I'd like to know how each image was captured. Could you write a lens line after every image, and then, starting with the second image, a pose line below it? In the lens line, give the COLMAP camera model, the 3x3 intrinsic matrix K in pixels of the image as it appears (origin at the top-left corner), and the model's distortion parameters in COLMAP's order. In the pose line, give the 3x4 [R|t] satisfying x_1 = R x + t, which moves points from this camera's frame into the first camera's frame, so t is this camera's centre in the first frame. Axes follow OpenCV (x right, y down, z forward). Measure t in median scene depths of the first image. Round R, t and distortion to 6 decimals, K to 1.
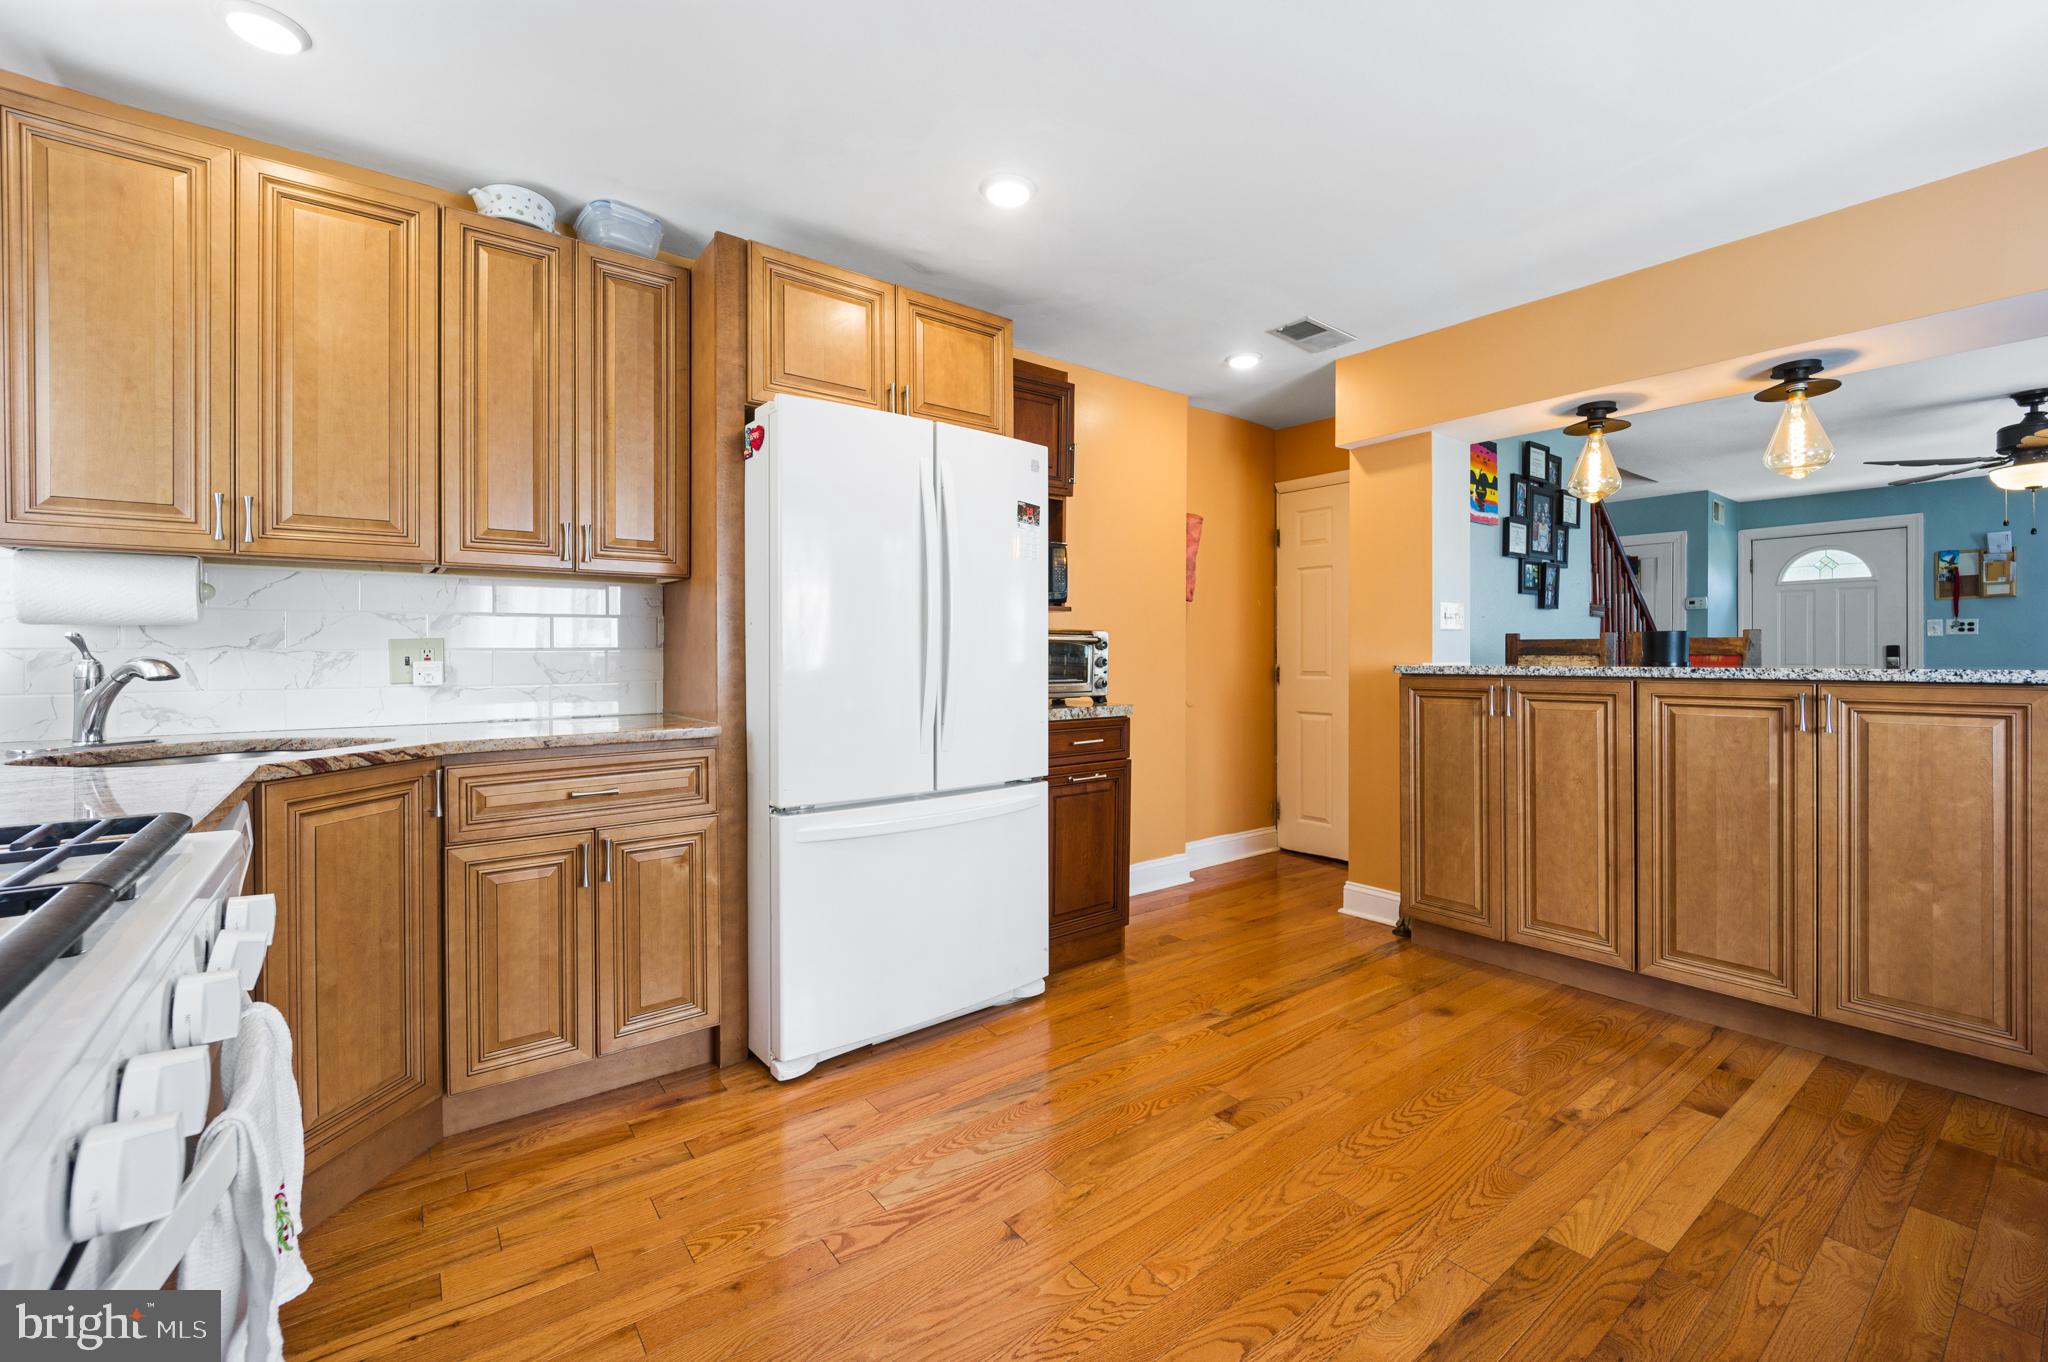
lens RADIAL K [[851.3, 0, 1028.5], [0, 851.3, 660.9], [0, 0, 1]] dist [-0.003338, -0.000444]
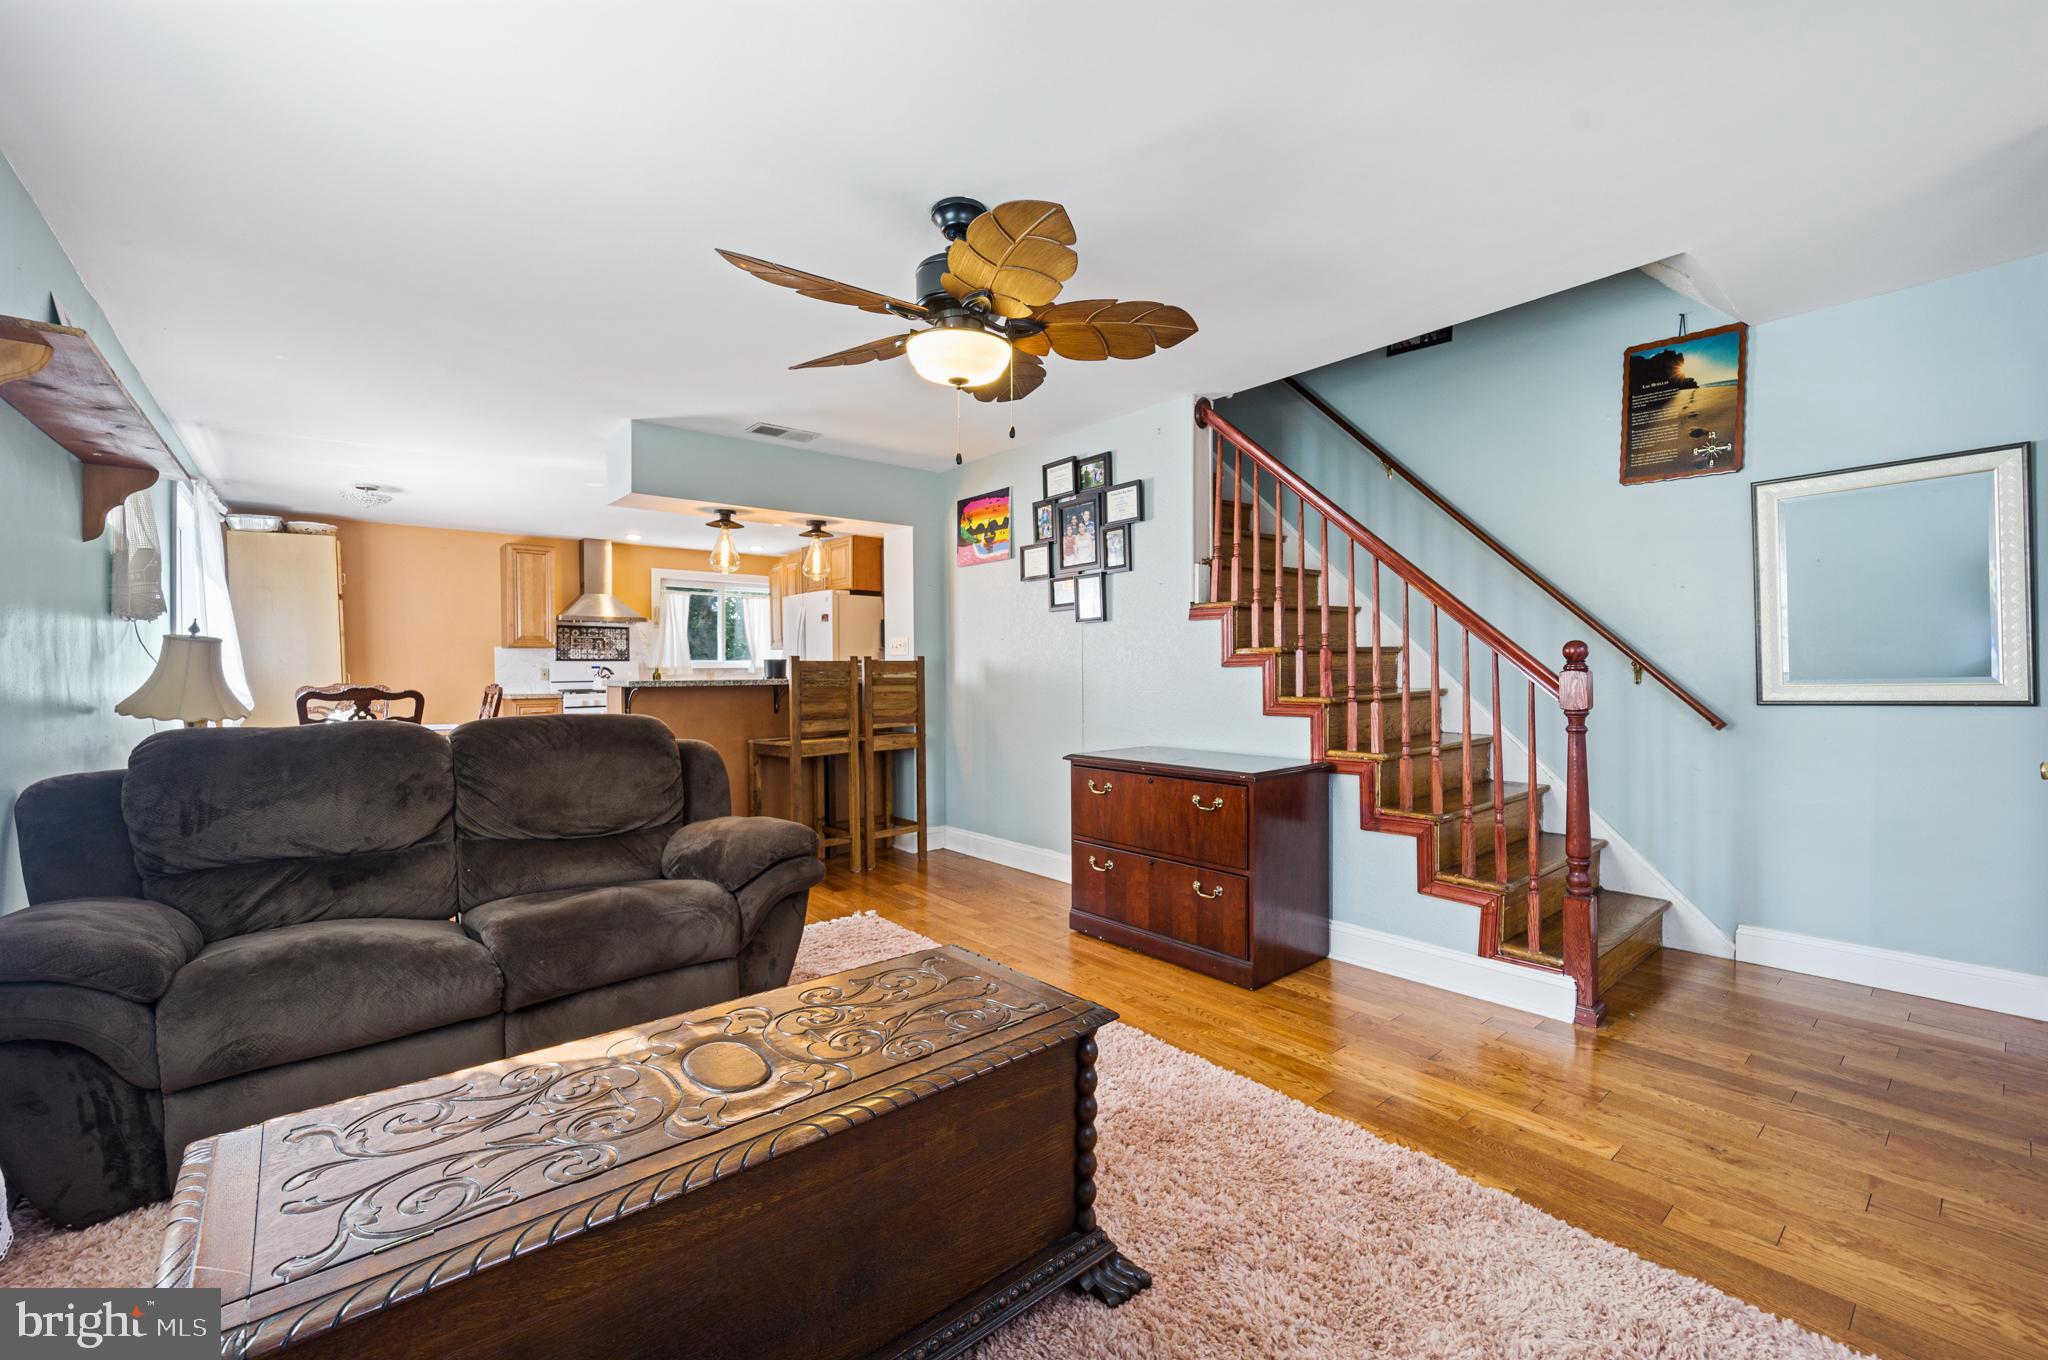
lens RADIAL K [[851.3, 0, 1029.5], [0, 851.3, 690.3], [0, 0, 1]] dist [-0.003338, -0.000444]
pose [[0.029651, 0.027261, -0.999188, 2.755024], [-0.001919, 0.999628, 0.027216, -0.021571], [0.999558, 0.001110, 0.029693, 1.605490]]
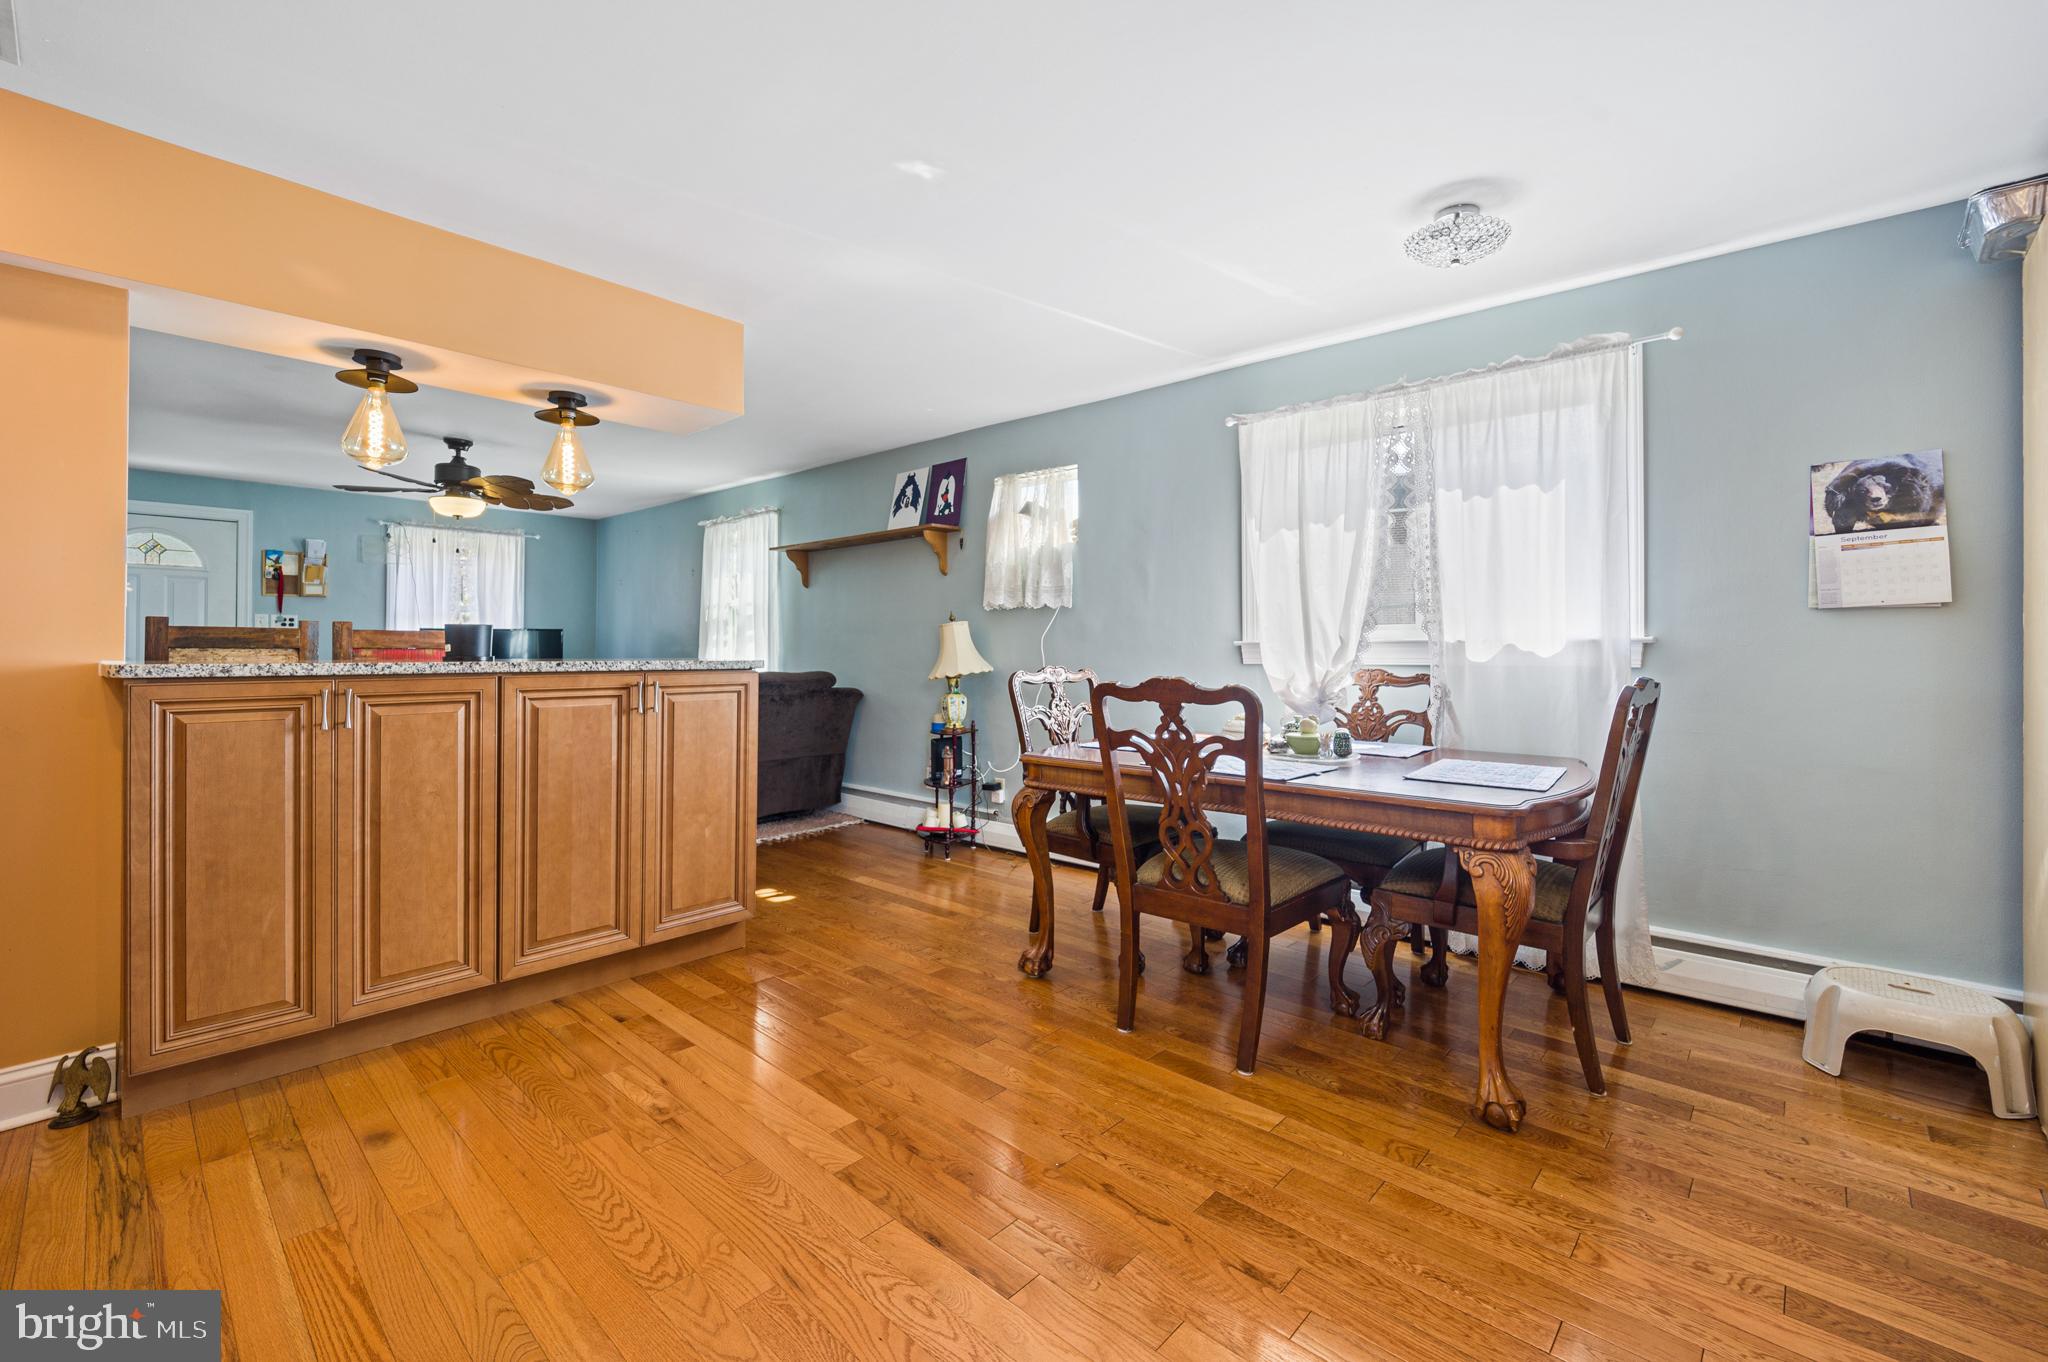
lens RADIAL K [[851.3, 0, 1036.6], [0, 851.3, 652.6], [0, 0, 1]] dist [-0.003338, -0.000444]
pose [[-0.179807, -0.002994, 0.983697, -0.337189], [0.002930, 0.999989, 0.003579, -0.005066], [-0.983698, 0.003525, -0.179796, 0.591558]]
